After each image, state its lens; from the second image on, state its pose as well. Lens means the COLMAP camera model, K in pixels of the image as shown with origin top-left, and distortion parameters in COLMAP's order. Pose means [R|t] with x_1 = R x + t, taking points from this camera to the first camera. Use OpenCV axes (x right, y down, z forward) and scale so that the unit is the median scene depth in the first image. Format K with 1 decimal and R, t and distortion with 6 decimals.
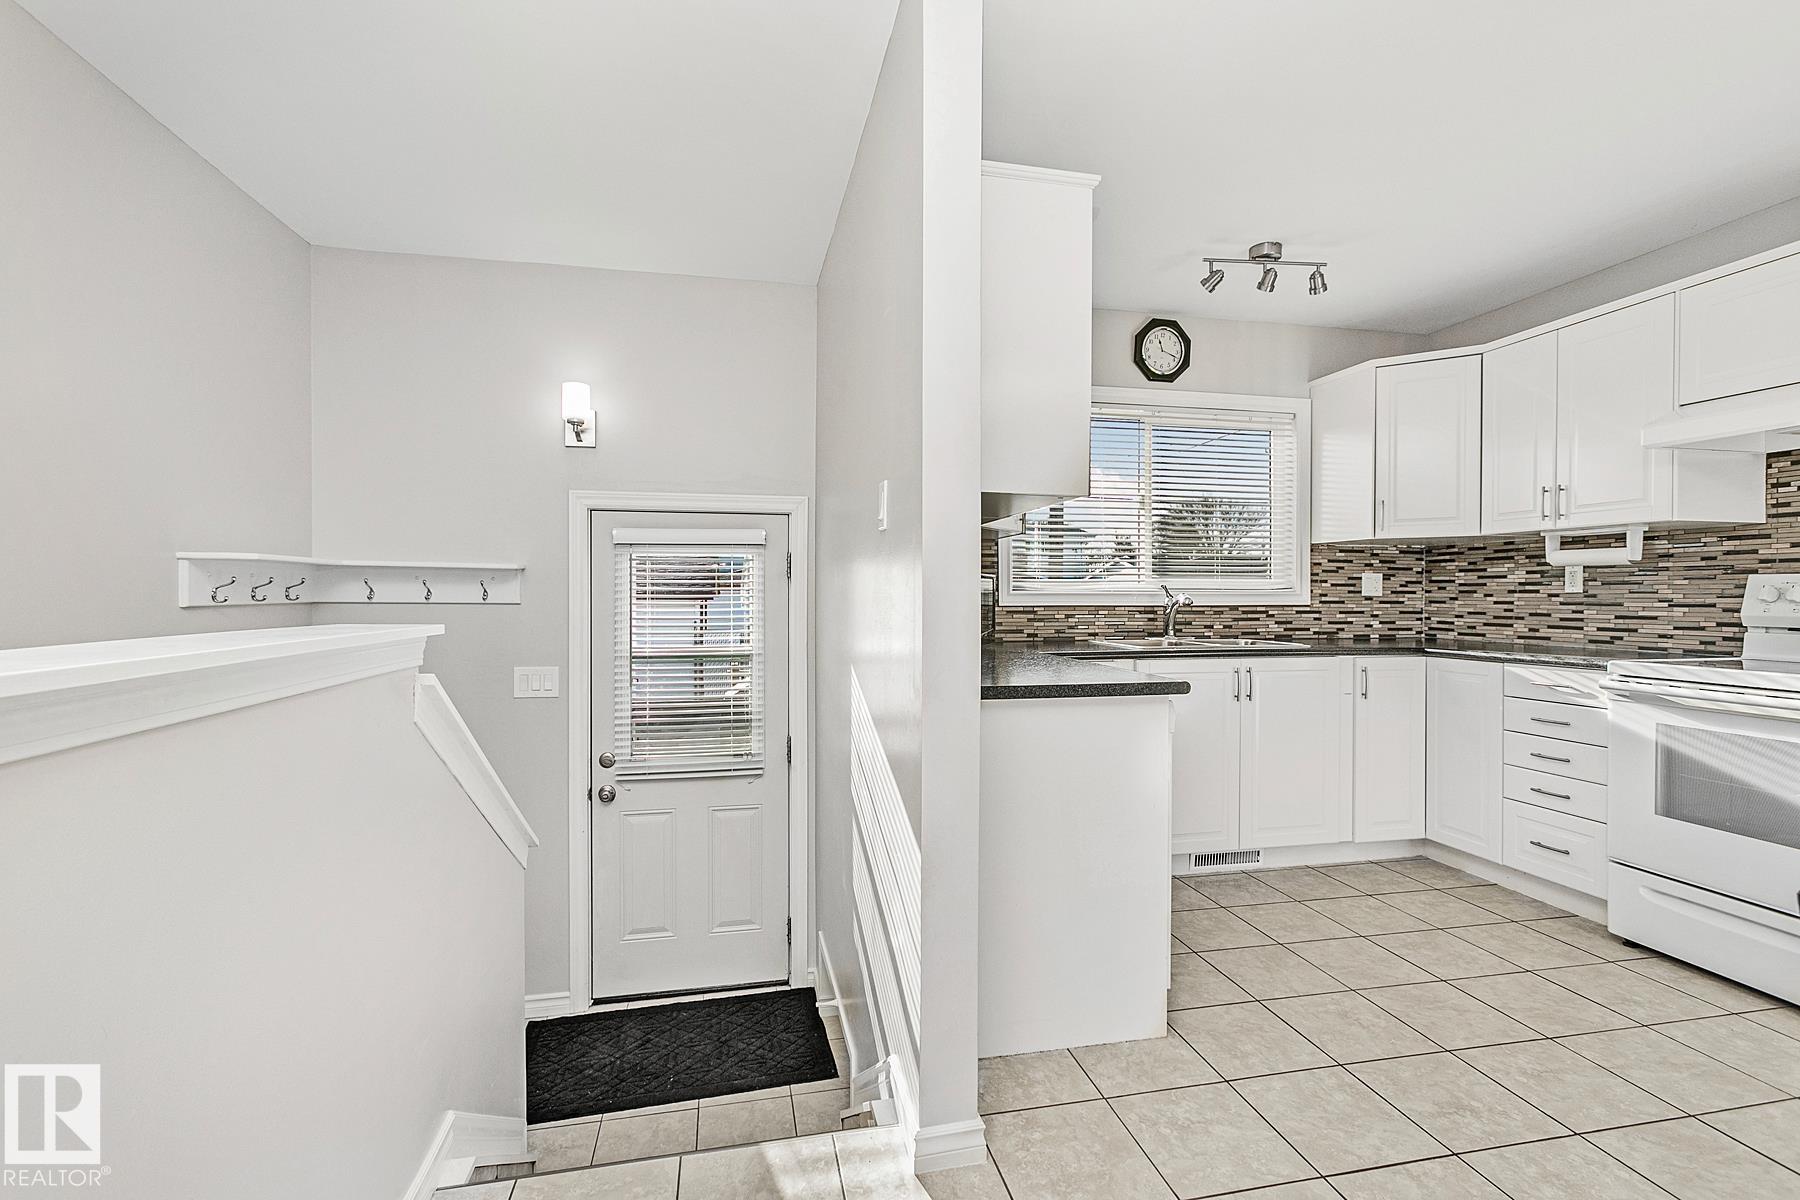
lens RADIAL K [[800.9, 0, 895.5], [0, 800.9, 596.3], [0, 0, 1]] dist [-0.012838, 0.009749]
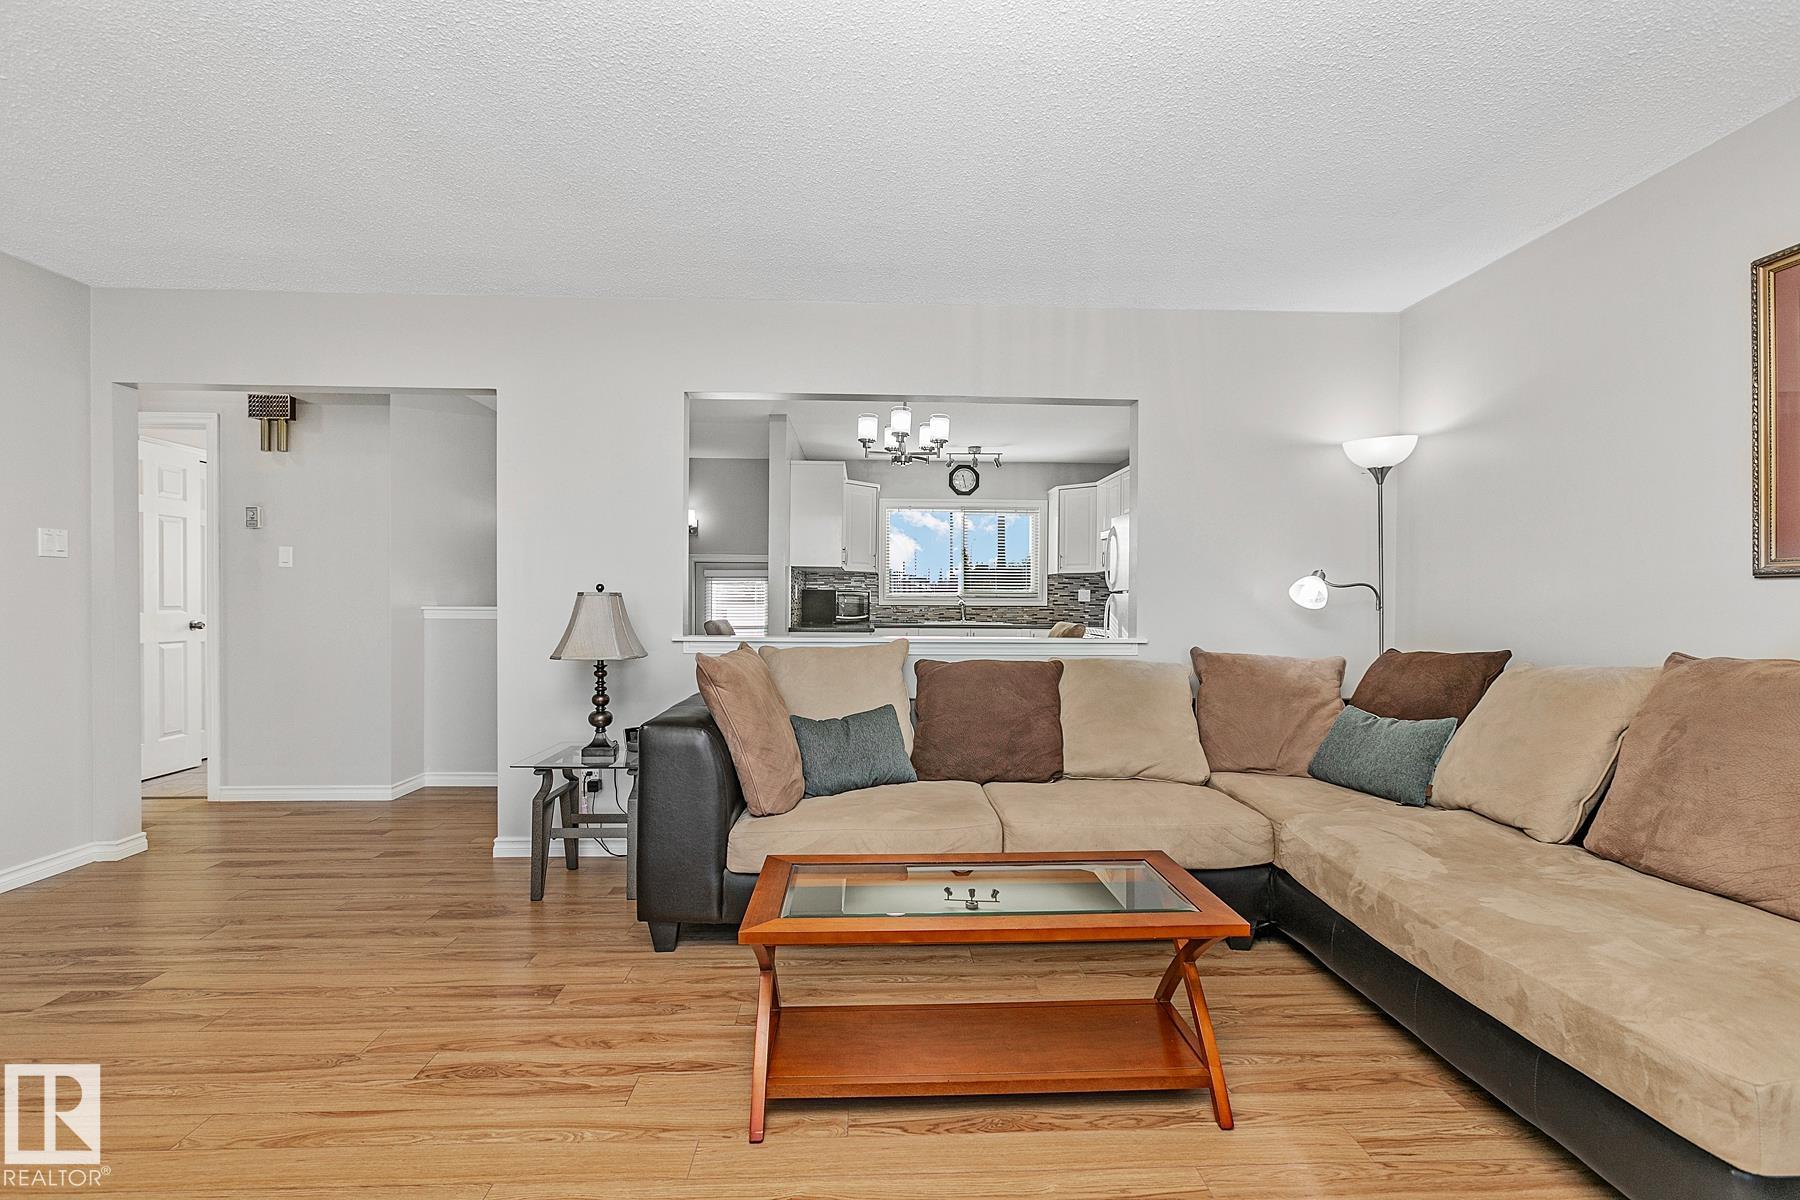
lens RADIAL K [[817.8, 0, 900.0], [0, 817.8, 600.0], [0, 0, 1]] dist [0.000897, 0.001282]
pose [[0.986774, 0.004636, -0.162033, 0.581225], [-0.005523, 0.999972, -0.005027, 0.009867], [0.162006, 0.005856, 0.986772, -1.226304]]
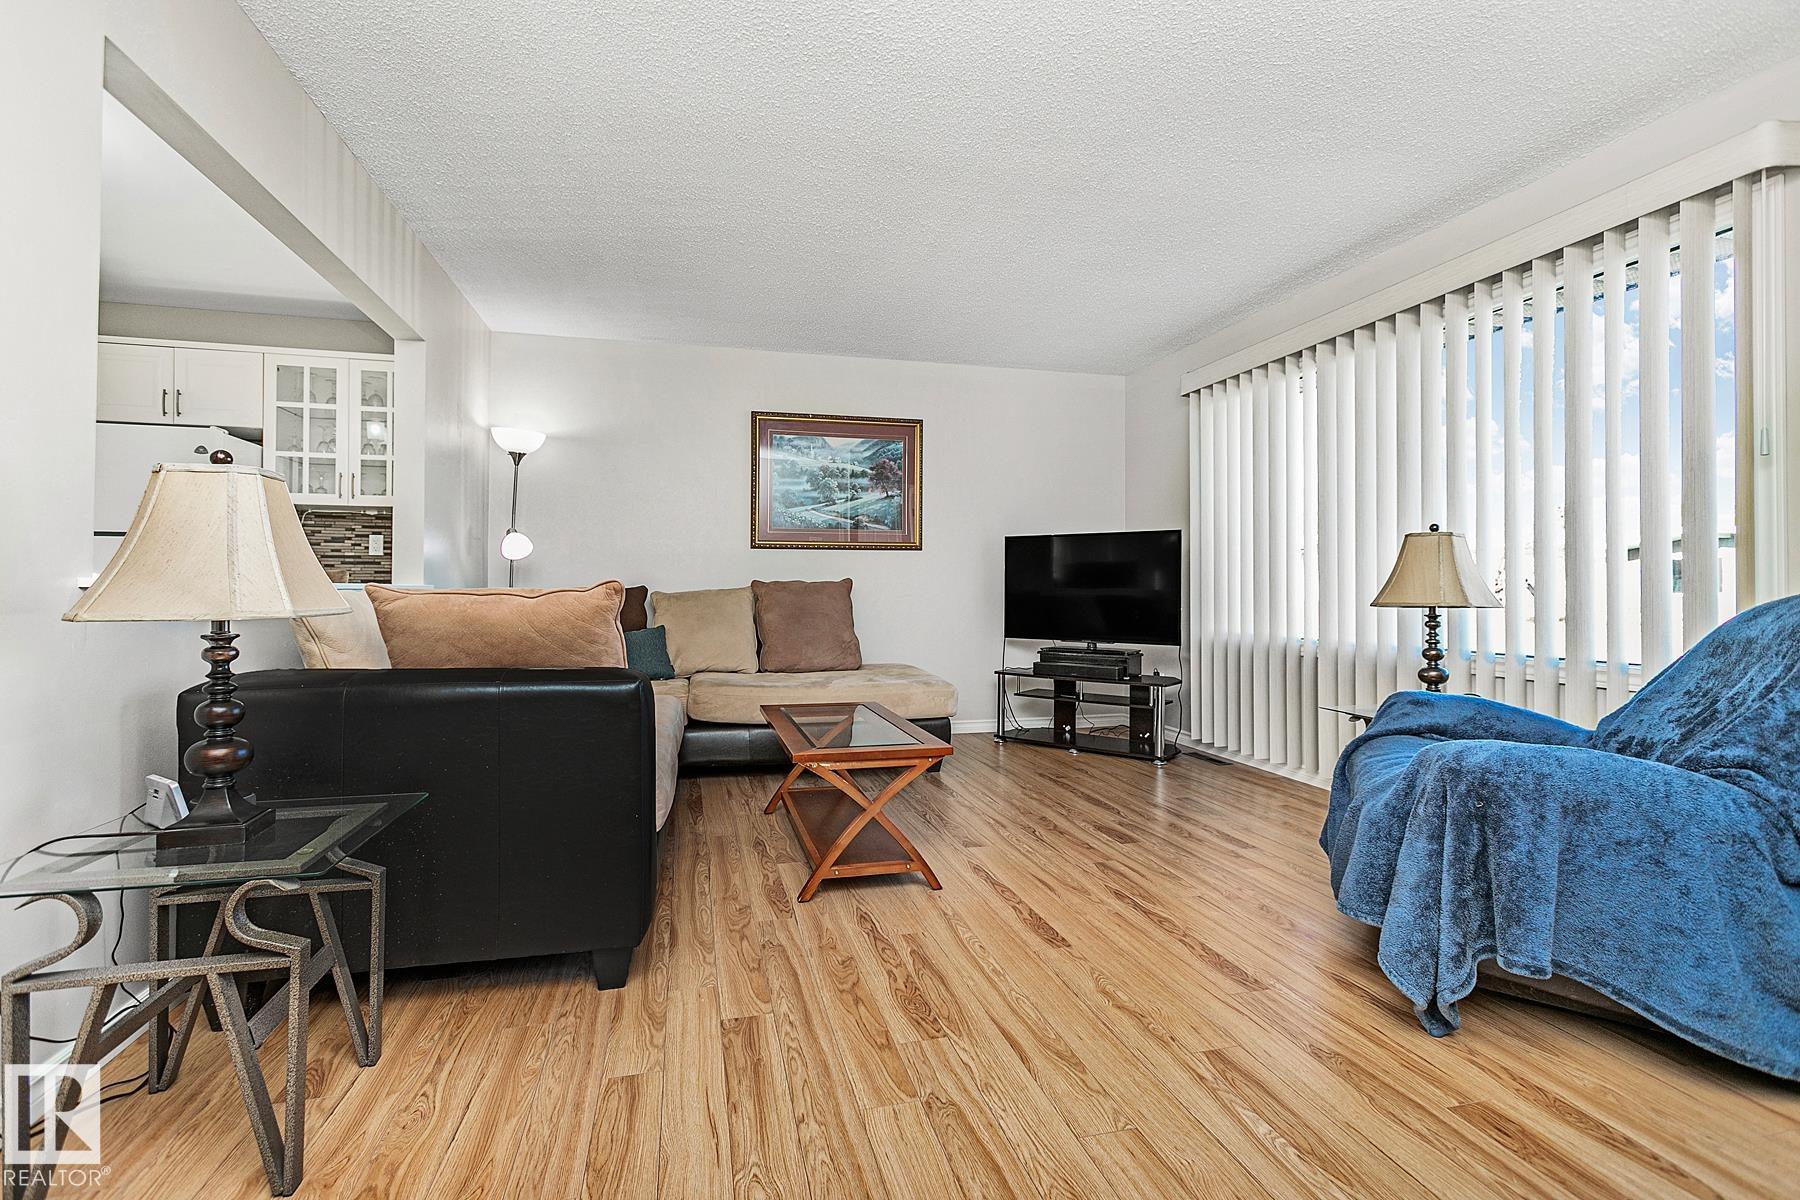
lens RADIAL K [[802.9, 0, 888.3], [0, 802.9, 599.1], [0, 0, 1]] dist [-0.023475, 0.011723]
pose [[-0.037742, -0.013061, 0.999202, -0.353013], [0.001525, 0.999913, 0.013128, 0.058929], [-0.999286, 0.002019, -0.037719, -0.655252]]
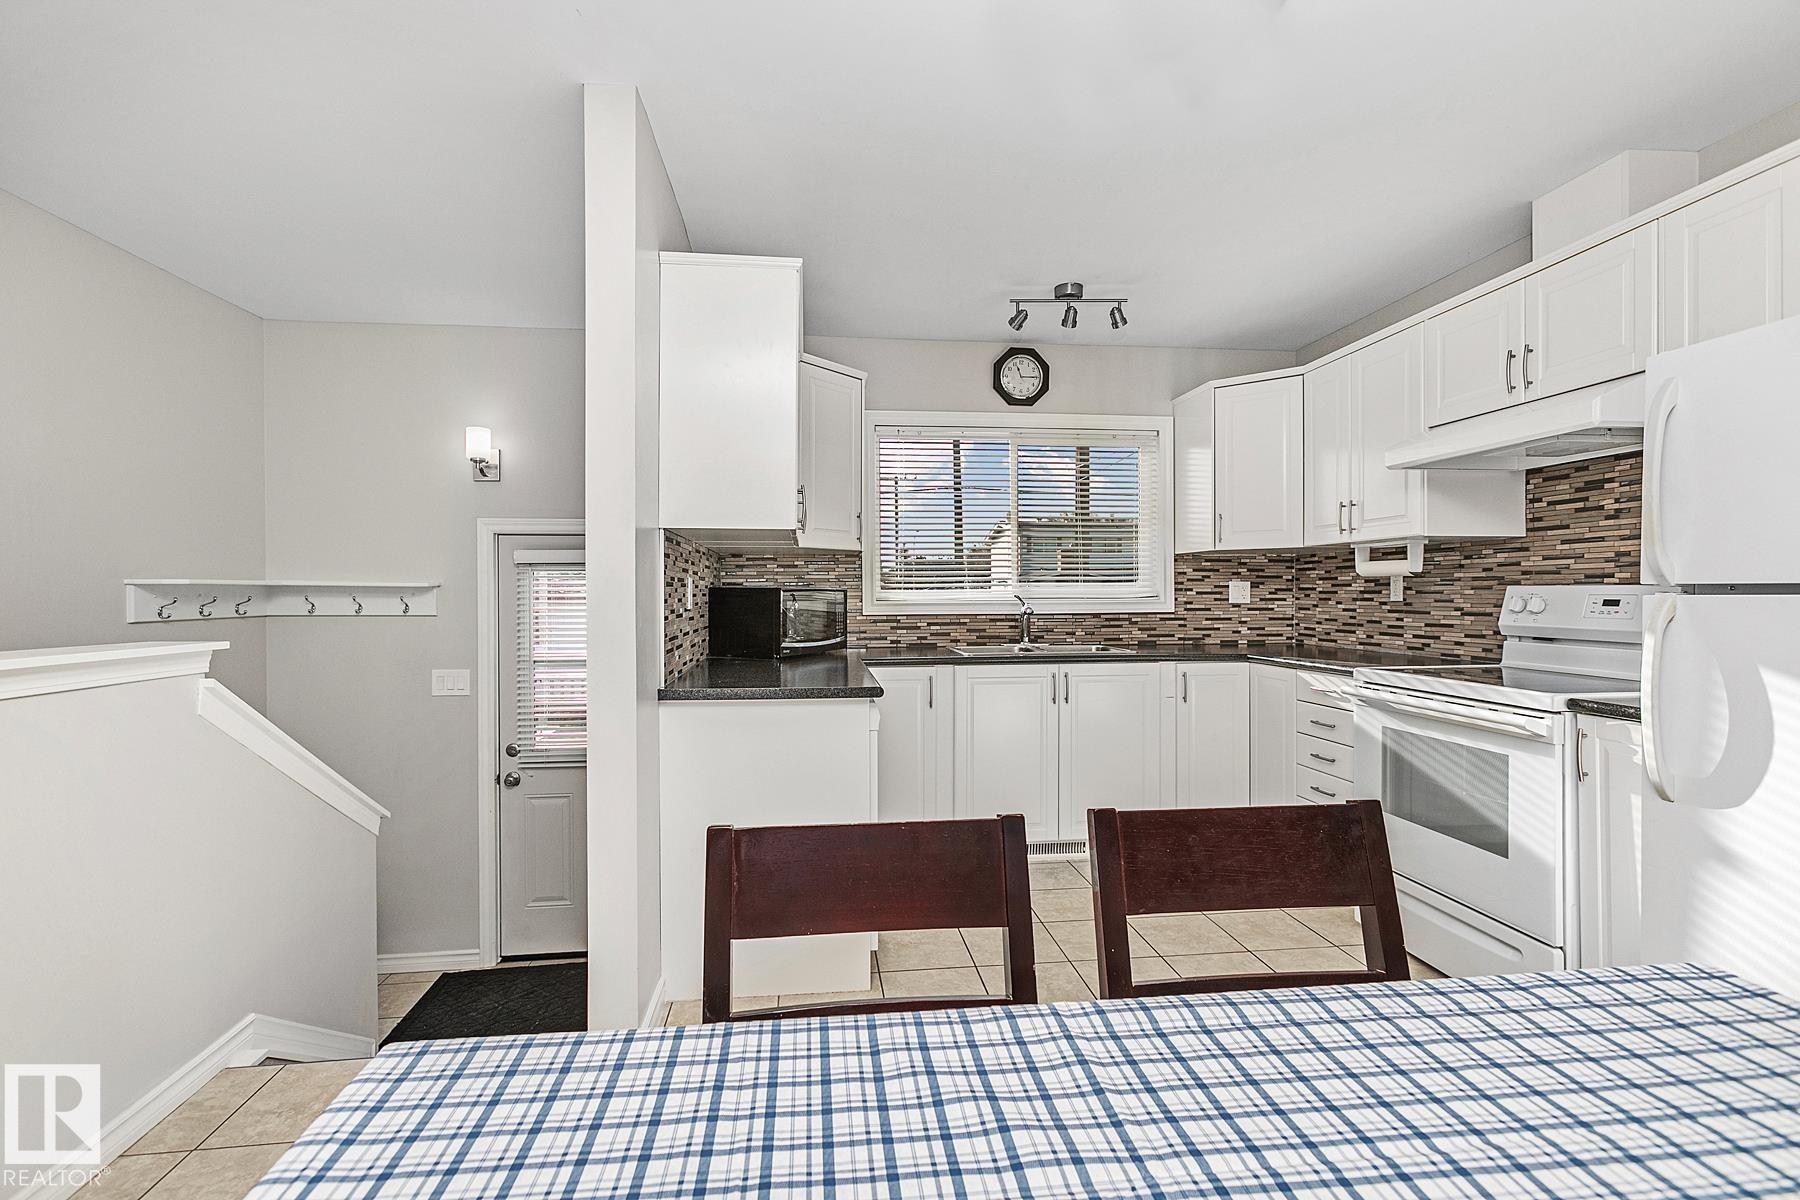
lens RADIAL K [[800.9, 0, 895.5], [0, 800.9, 596.3], [0, 0, 1]] dist [-0.012838, 0.009749]
pose [[0.995672, -0.005976, -0.092741, 0.299061], [0.006027, 0.999982, 0.000264, -0.015146], [0.092737, -0.000822, 0.995690, -0.098779]]
